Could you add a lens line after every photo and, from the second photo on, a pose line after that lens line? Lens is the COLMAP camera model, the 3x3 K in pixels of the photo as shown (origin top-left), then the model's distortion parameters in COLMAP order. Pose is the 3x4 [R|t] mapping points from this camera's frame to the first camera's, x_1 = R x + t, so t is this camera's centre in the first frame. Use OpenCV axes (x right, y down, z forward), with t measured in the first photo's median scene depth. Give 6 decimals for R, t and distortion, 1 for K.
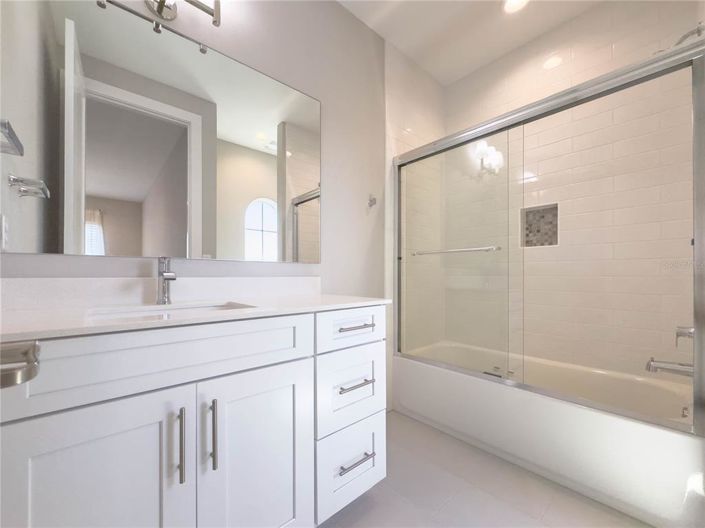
lens RADIAL K [[285.9, 0, 351.5], [0, 285.9, 267.9], [0, 0, 1]] dist [-0.000556, 0.000037]
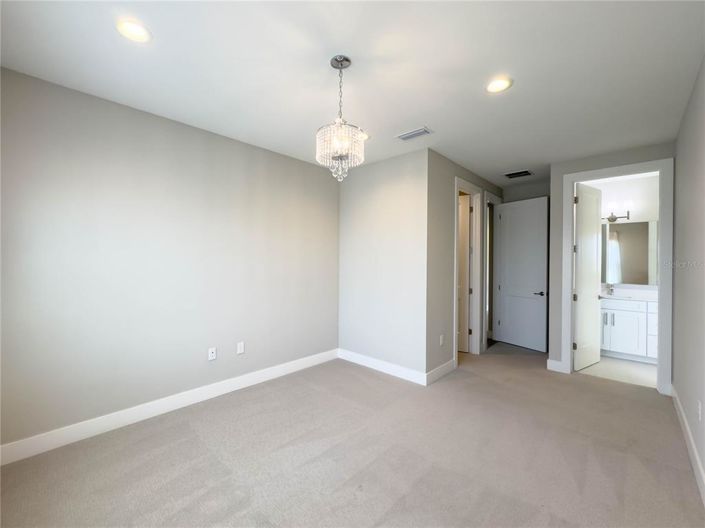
lens RADIAL K [[285.9, 0, 351.5], [0, 285.9, 263.2], [0, 0, 1]] dist [-0.000556, 0.000037]
pose [[0.072054, 0.007646, -0.997371, 1.027174], [-0.000361, 0.999971, 0.007640, -0.115472], [0.997401, -0.000190, 0.072054, -0.977252]]
